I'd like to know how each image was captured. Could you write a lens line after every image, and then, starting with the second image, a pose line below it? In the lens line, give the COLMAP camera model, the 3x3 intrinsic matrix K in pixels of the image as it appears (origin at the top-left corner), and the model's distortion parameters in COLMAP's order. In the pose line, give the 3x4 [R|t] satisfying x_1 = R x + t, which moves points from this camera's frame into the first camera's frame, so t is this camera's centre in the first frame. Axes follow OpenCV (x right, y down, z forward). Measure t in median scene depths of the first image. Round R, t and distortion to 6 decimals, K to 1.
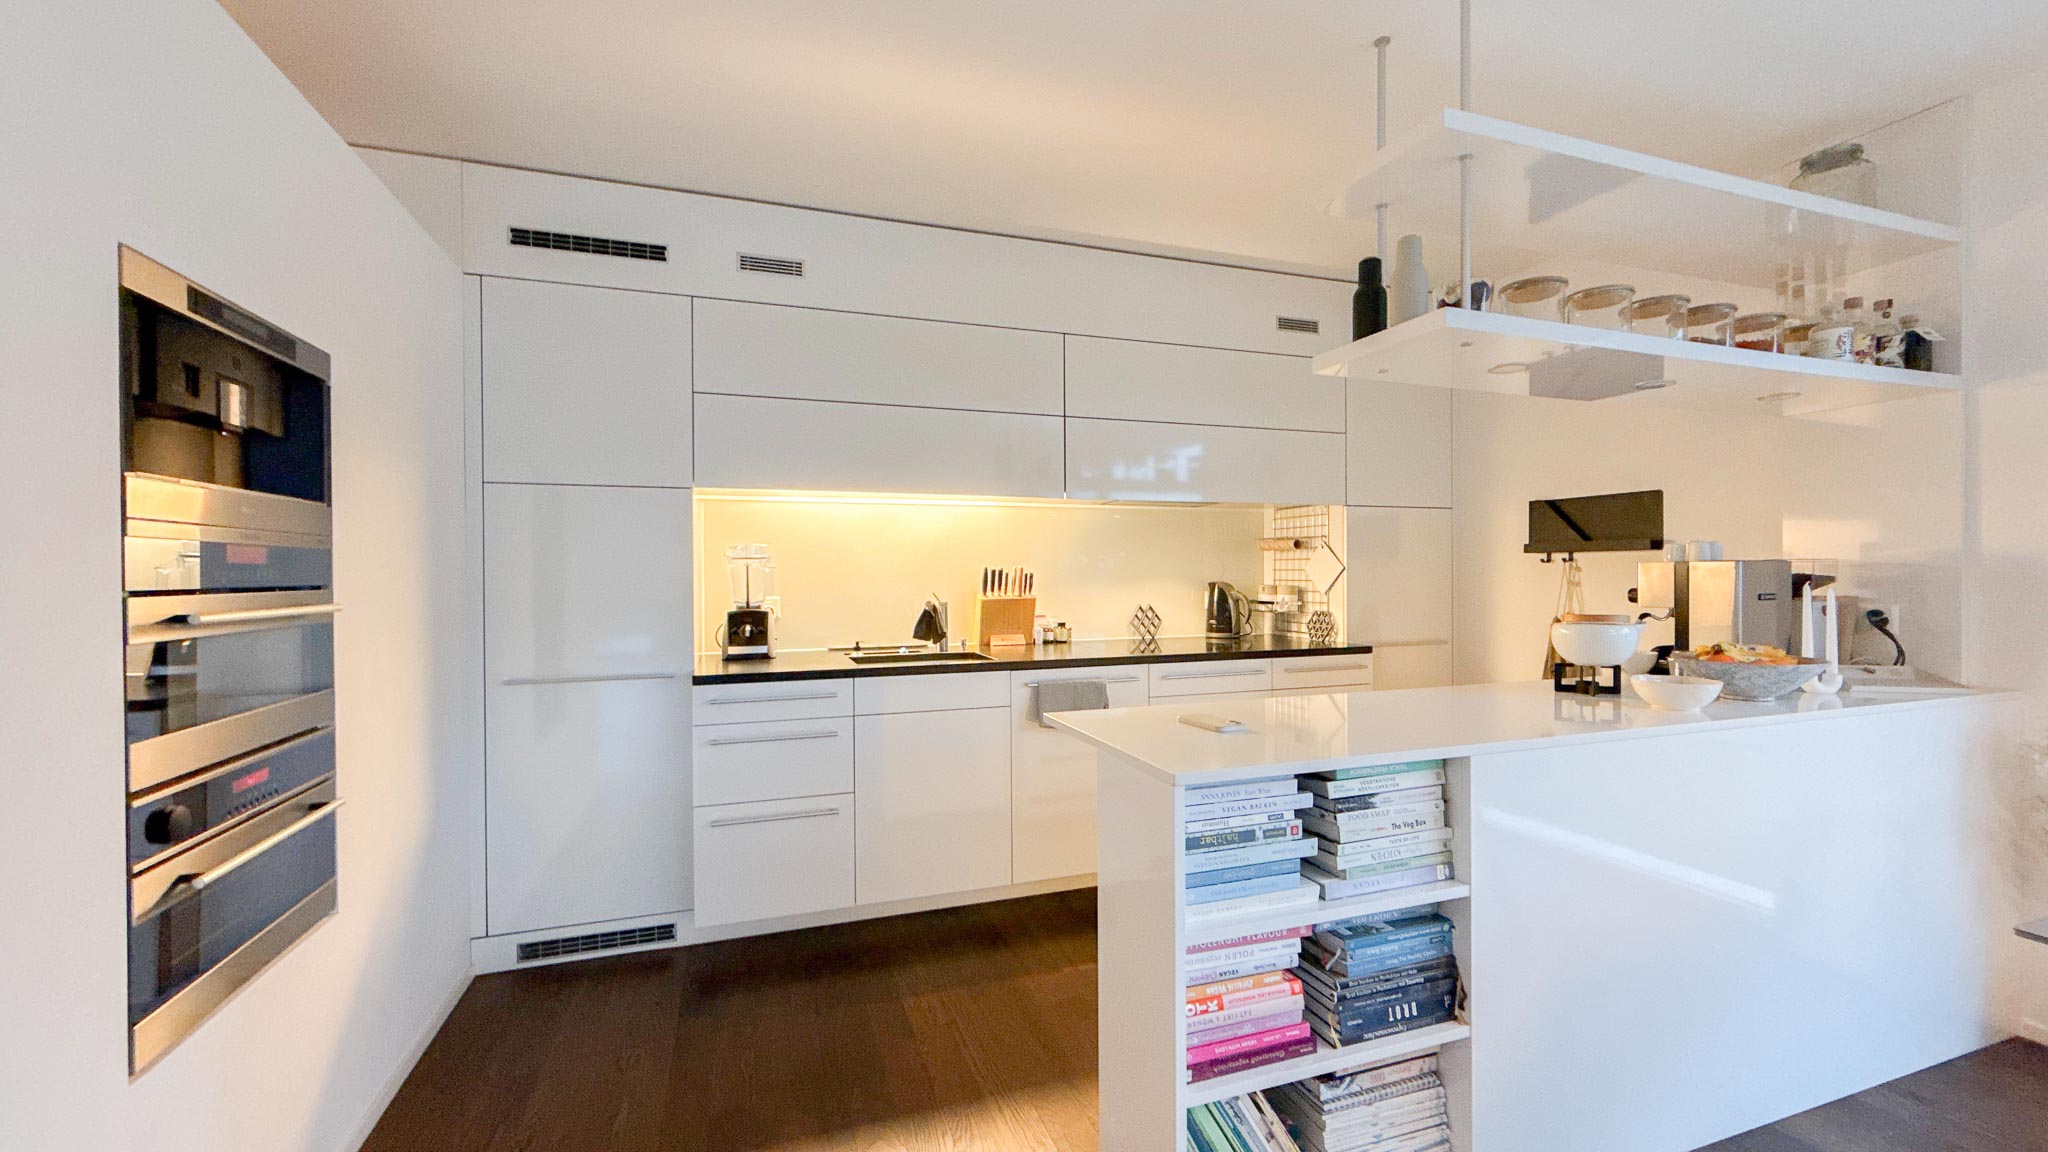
lens RADIAL K [[806.2, 0, 1020.4], [0, 806.2, 577.5], [0, 0, 1]] dist [0.002388, -0.000540]
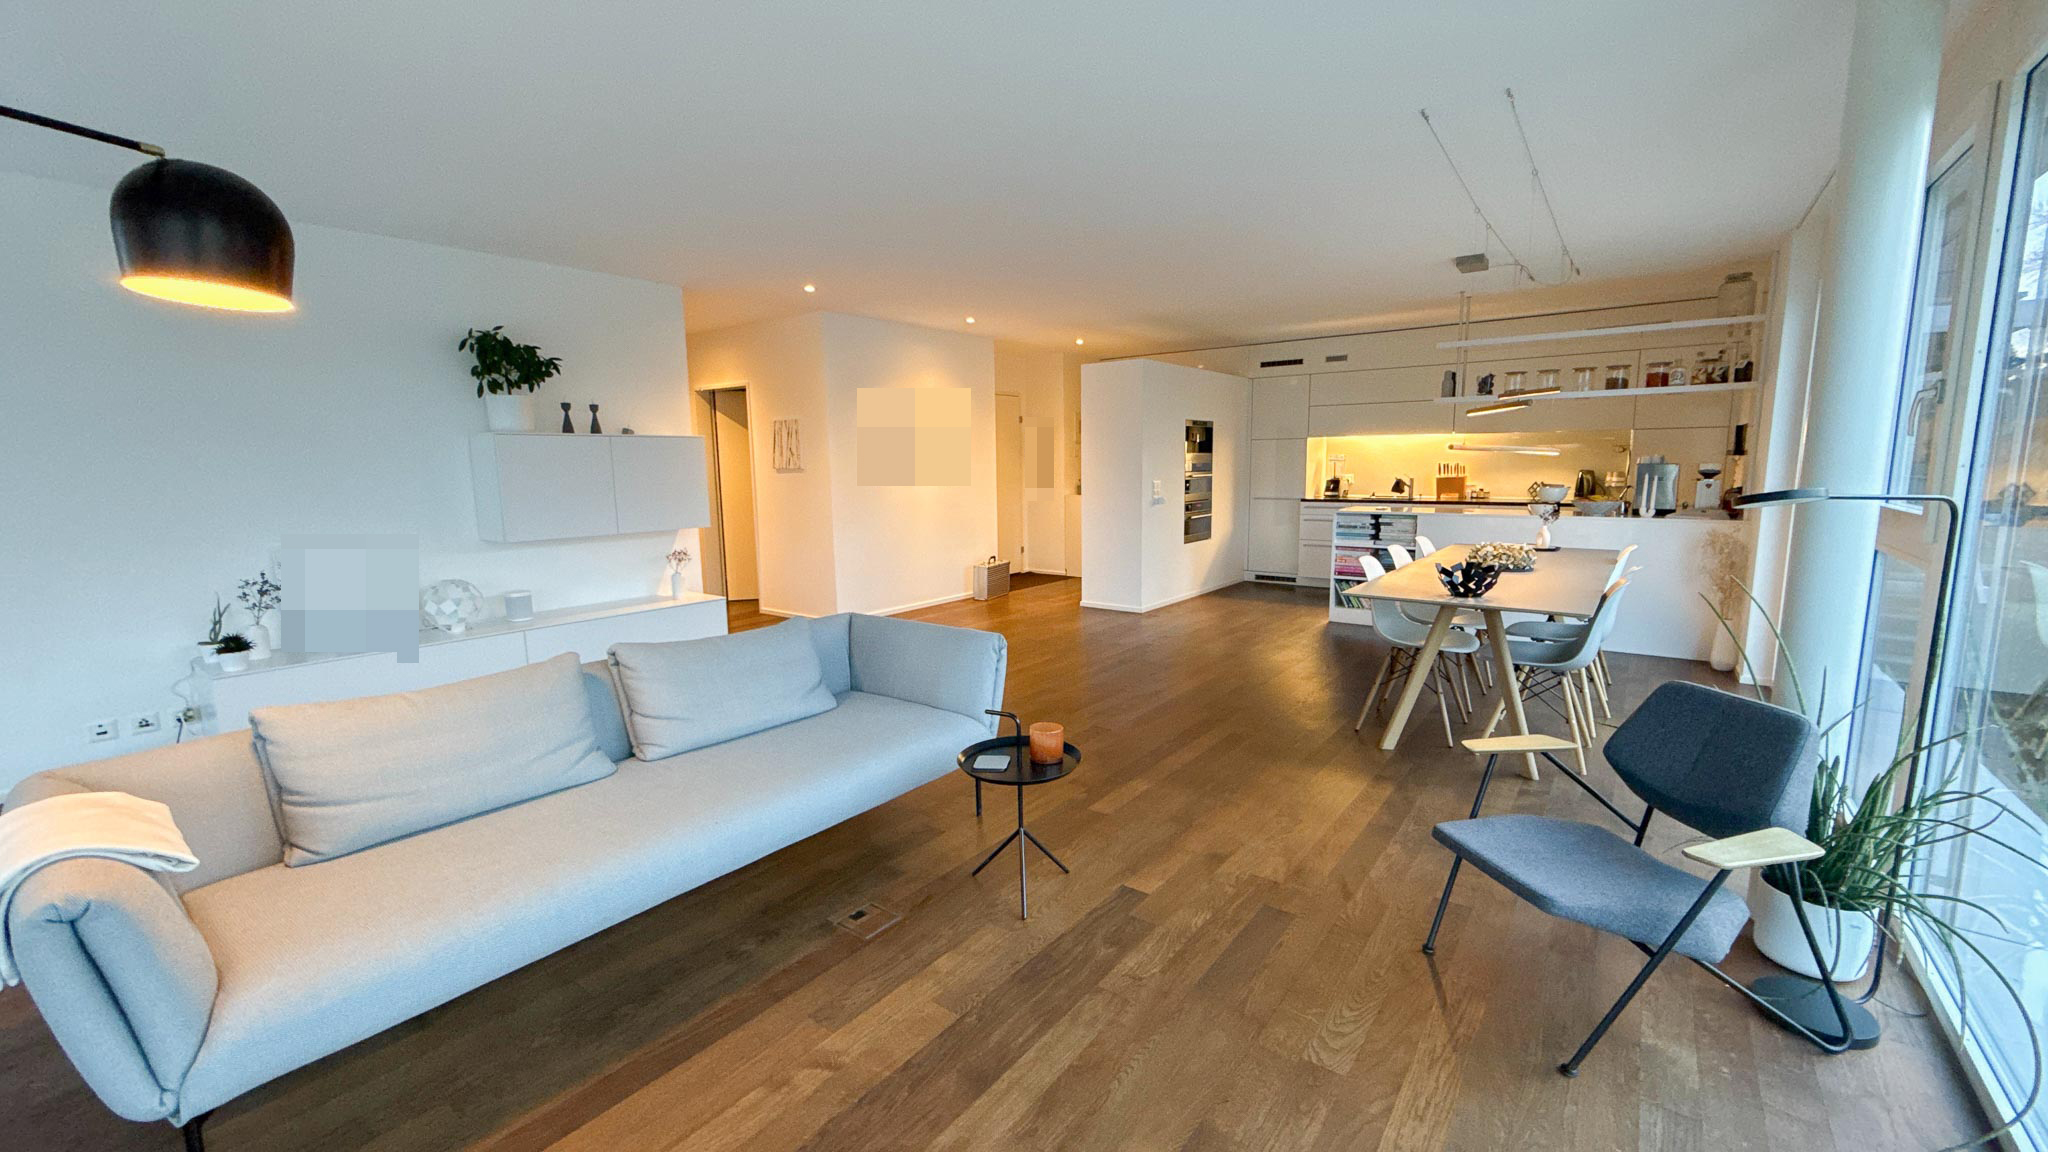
lens RADIAL K [[806.2, 0, 1020.8], [0, 806.2, 572.8], [0, 0, 1]] dist [0.002388, -0.000540]
pose [[0.550233, 0.114841, -0.827076, 1.741232], [0.004455, 0.990079, 0.140439, -0.043286], [0.834999, -0.080959, 0.544263, -1.777217]]
